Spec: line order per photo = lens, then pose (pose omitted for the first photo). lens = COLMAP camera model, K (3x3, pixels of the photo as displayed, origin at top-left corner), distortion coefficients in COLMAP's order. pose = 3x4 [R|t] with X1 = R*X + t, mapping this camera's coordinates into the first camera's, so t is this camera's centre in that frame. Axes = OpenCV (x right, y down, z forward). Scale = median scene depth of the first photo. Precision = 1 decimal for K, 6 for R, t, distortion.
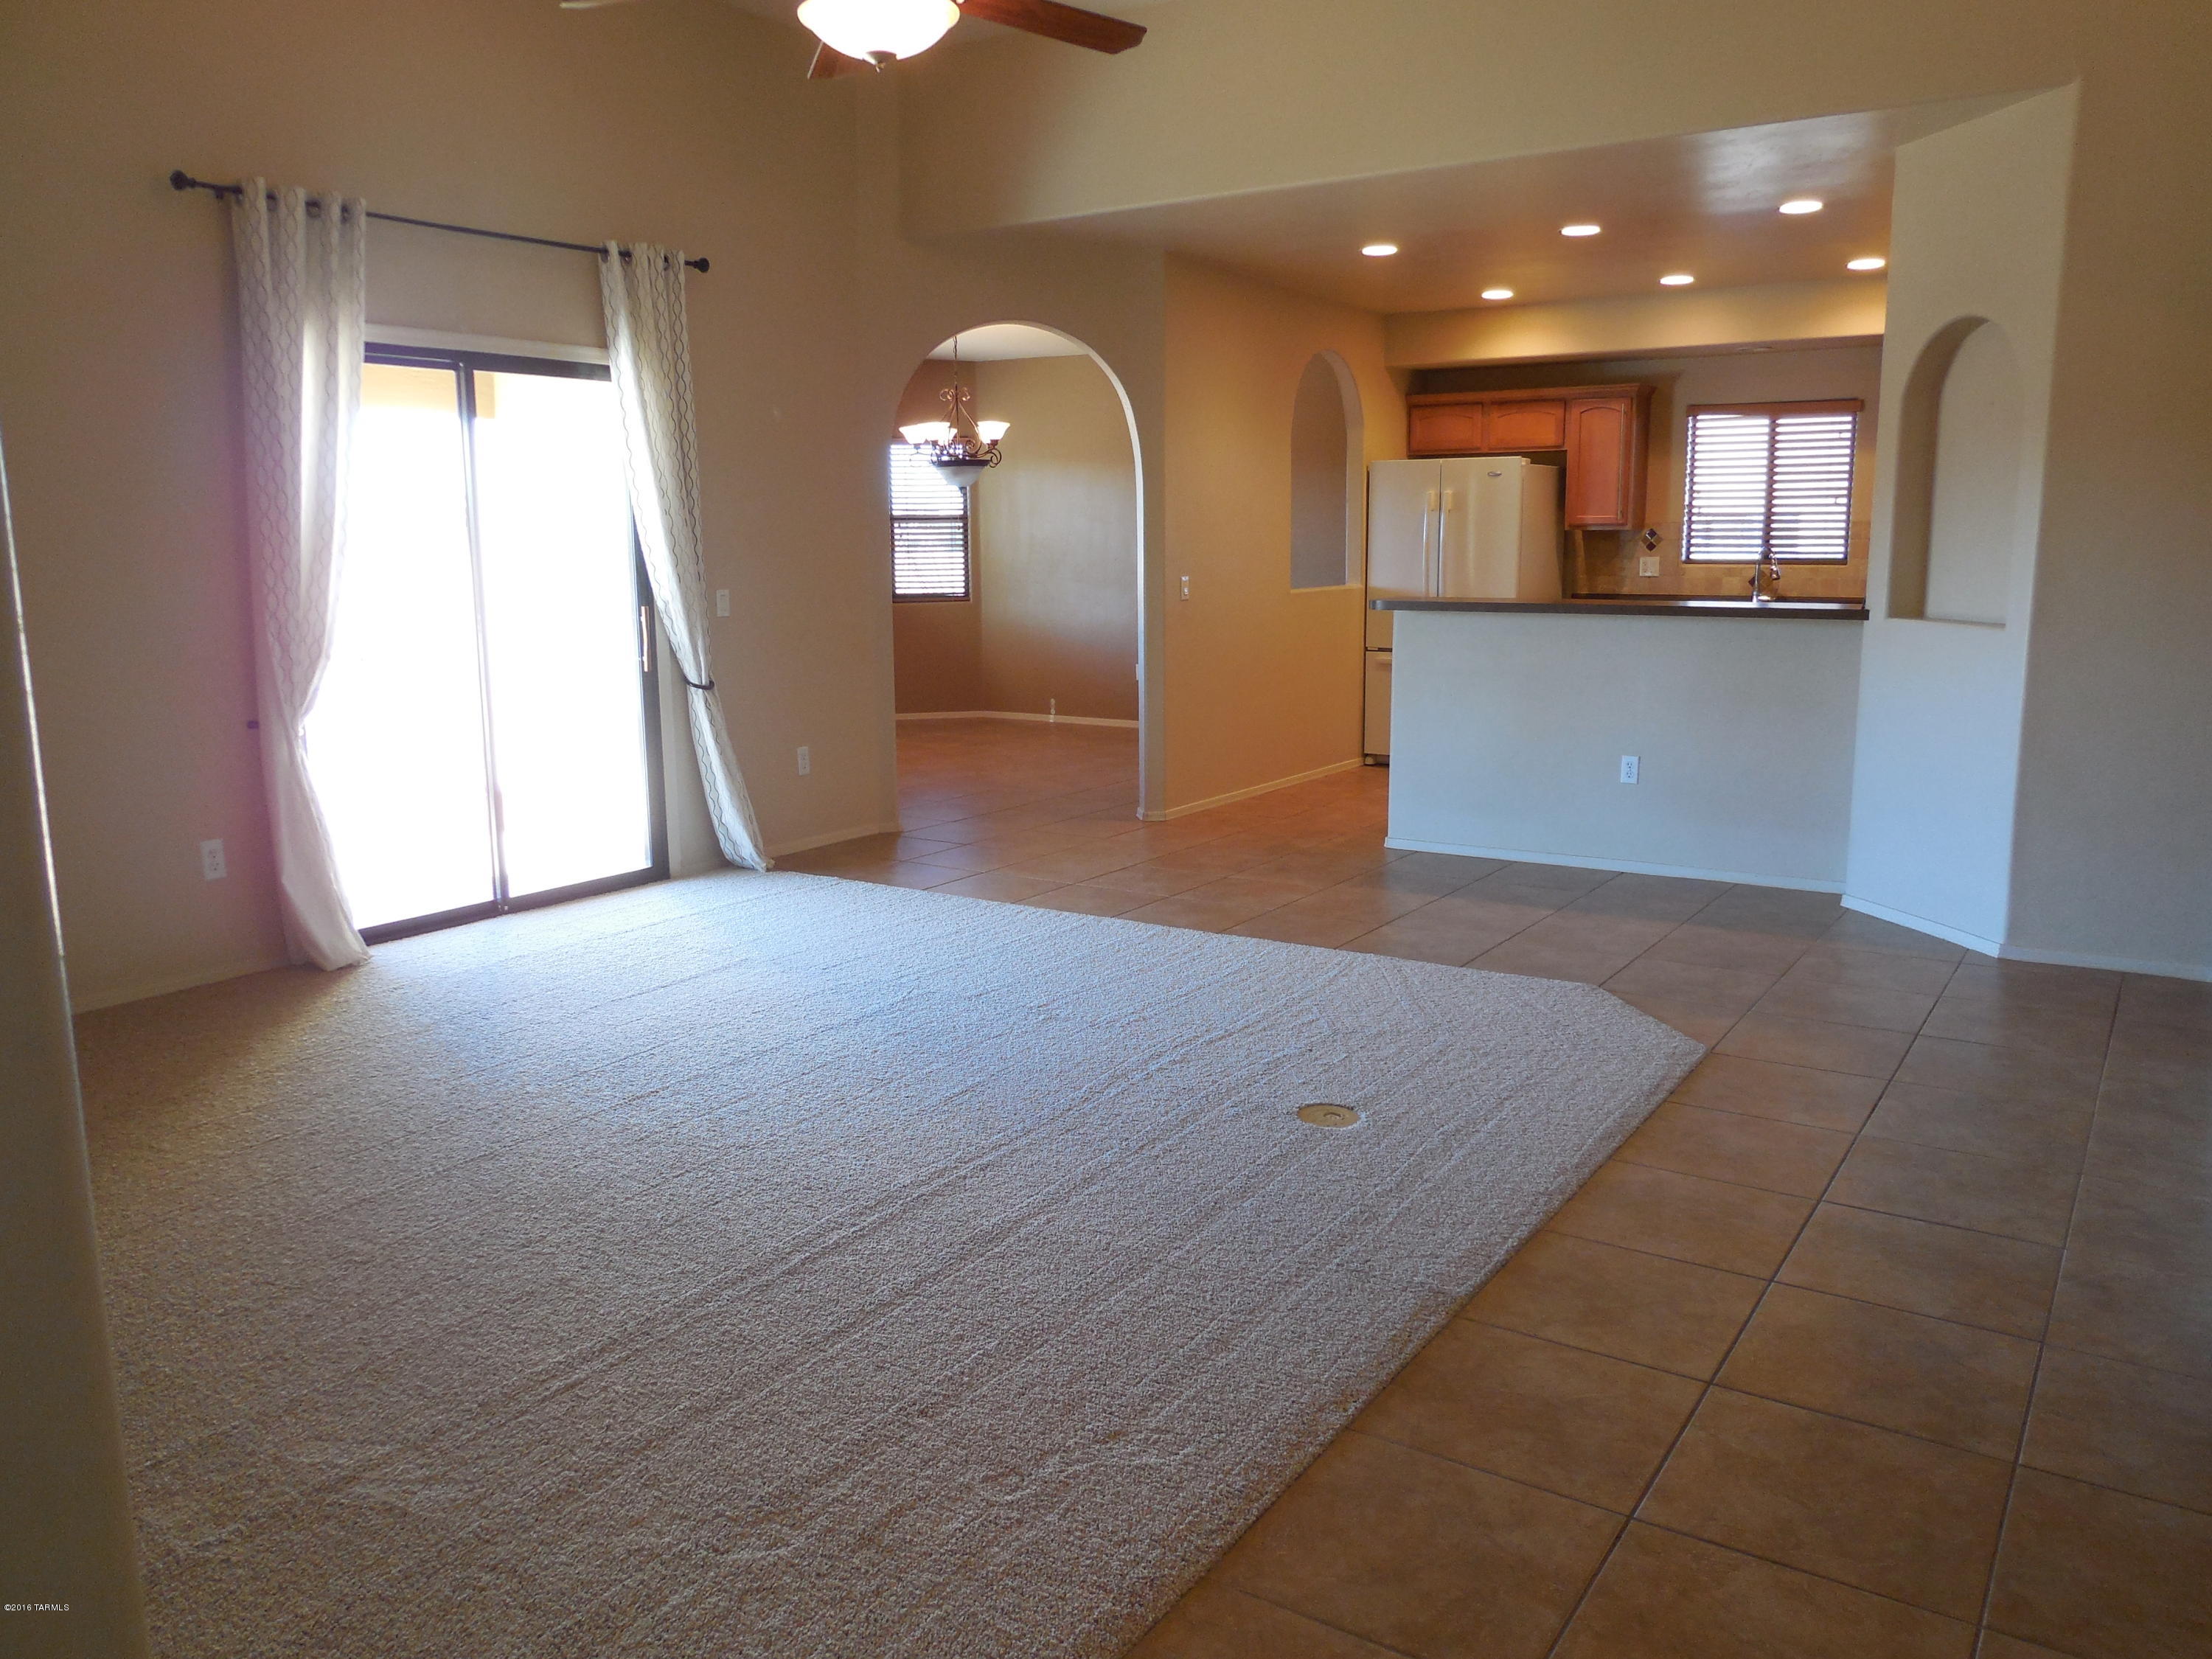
lens RADIAL K [[1688.5, 0, 1104.1], [0, 1688.5, 803.7], [0, 0, 1]] dist [-0.024374, 0.053910]
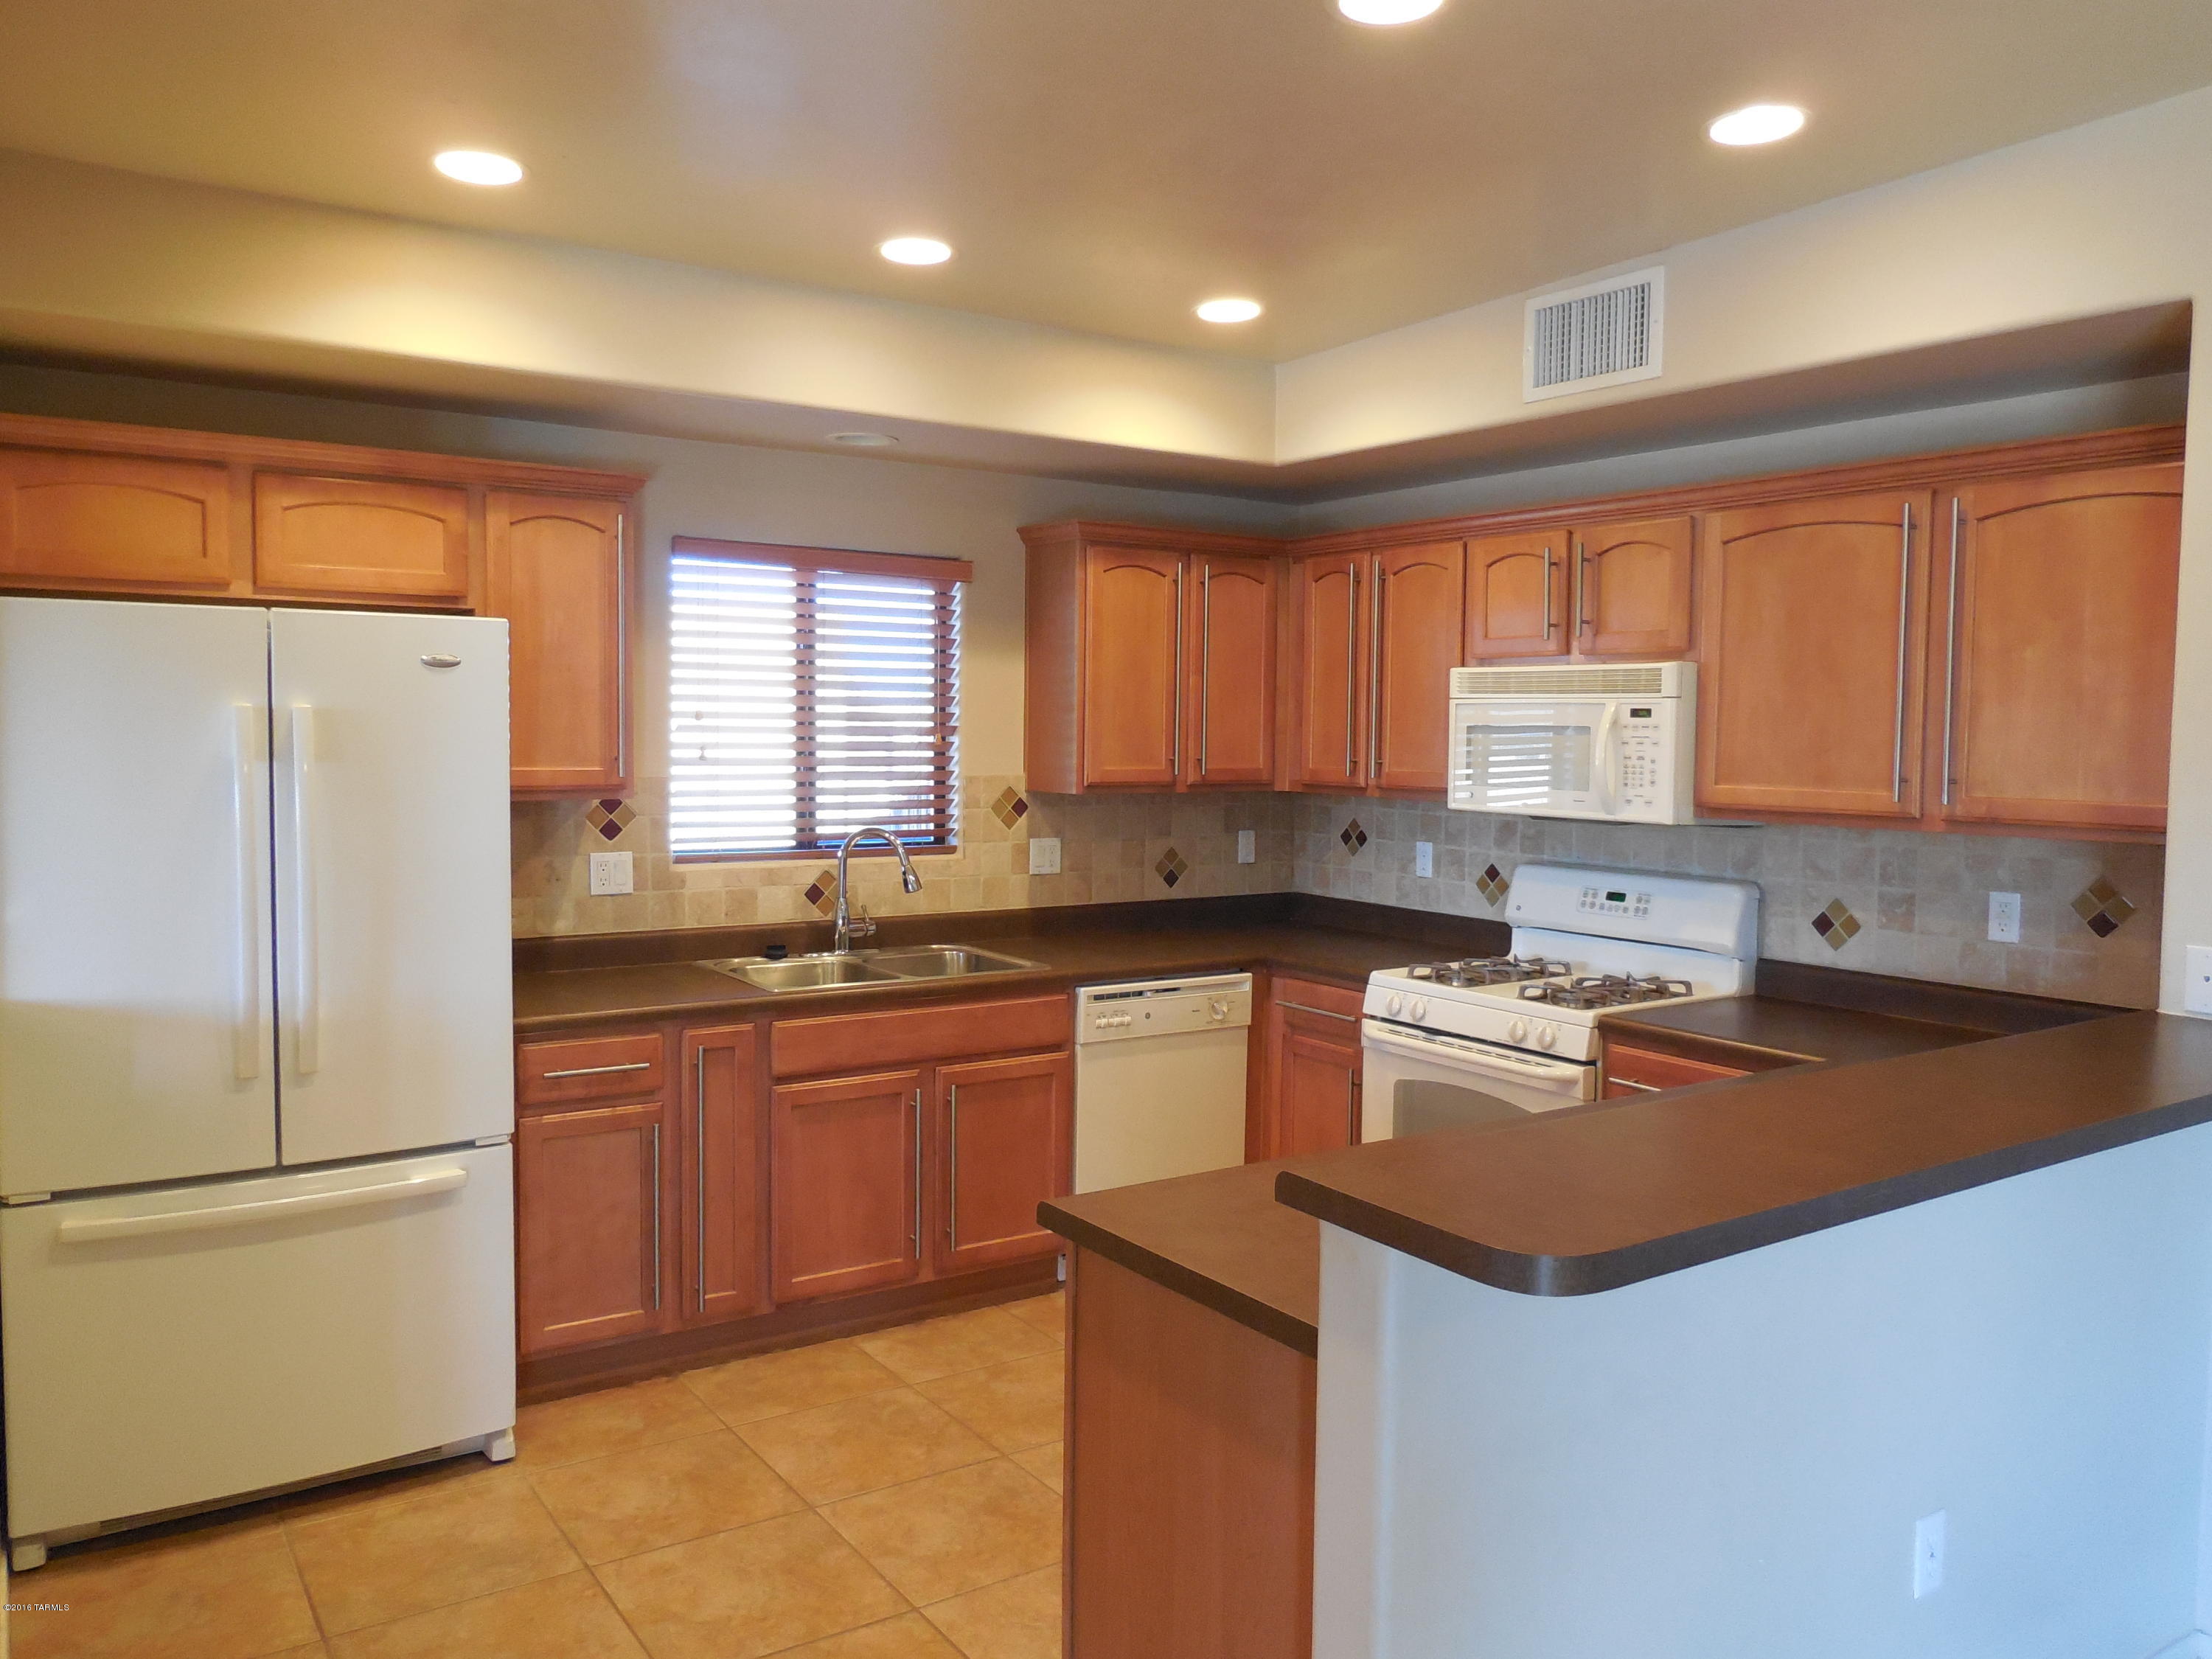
lens RADIAL K [[1677.6, 0, 1106.0], [0, 1677.6, 829.5], [0, 0, 1]] dist [-0.008876, 0.005866]
pose [[0.379110, -0.045298, 0.924242, -0.046521], [0.134077, 0.990950, -0.006429, -0.134395], [-0.915587, 0.126357, 0.381753, 0.715482]]
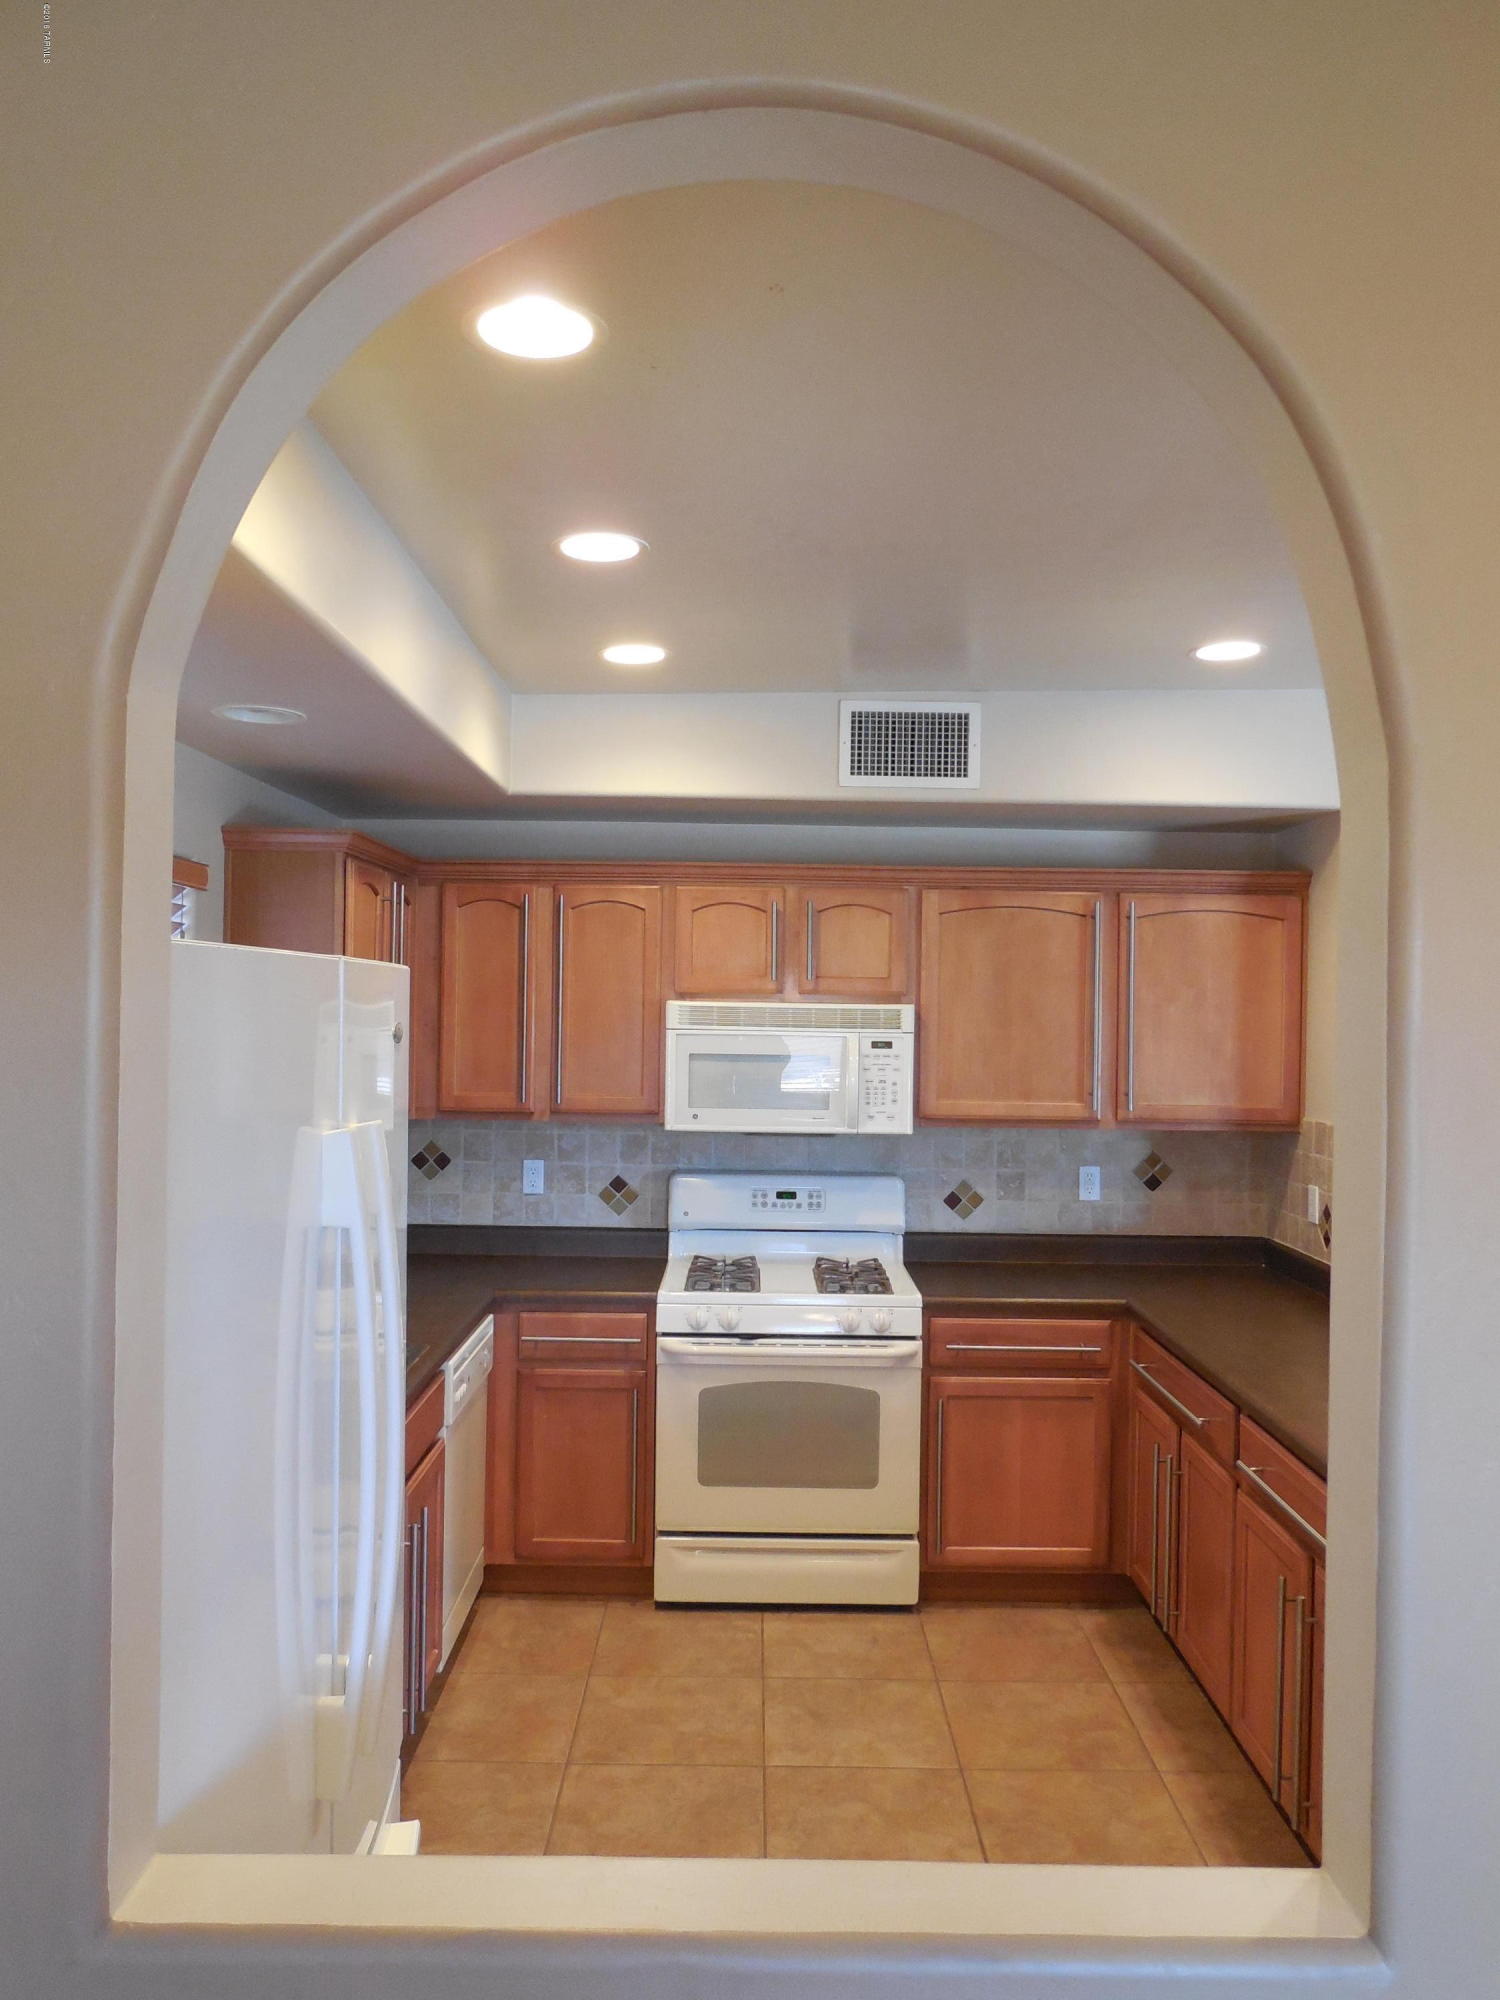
lens RADIAL K [[1516.8, 0, 750.0], [0, 1516.8, 1000.0], [0, 0, 1]] dist [-0.008876, 0.005866]
pose [[-0.555251, 0.005787, 0.831663, 0.028392], [0.124037, 0.989368, 0.075927, -0.203992], [-0.822381, 0.145315, -0.550066, 1.045976]]
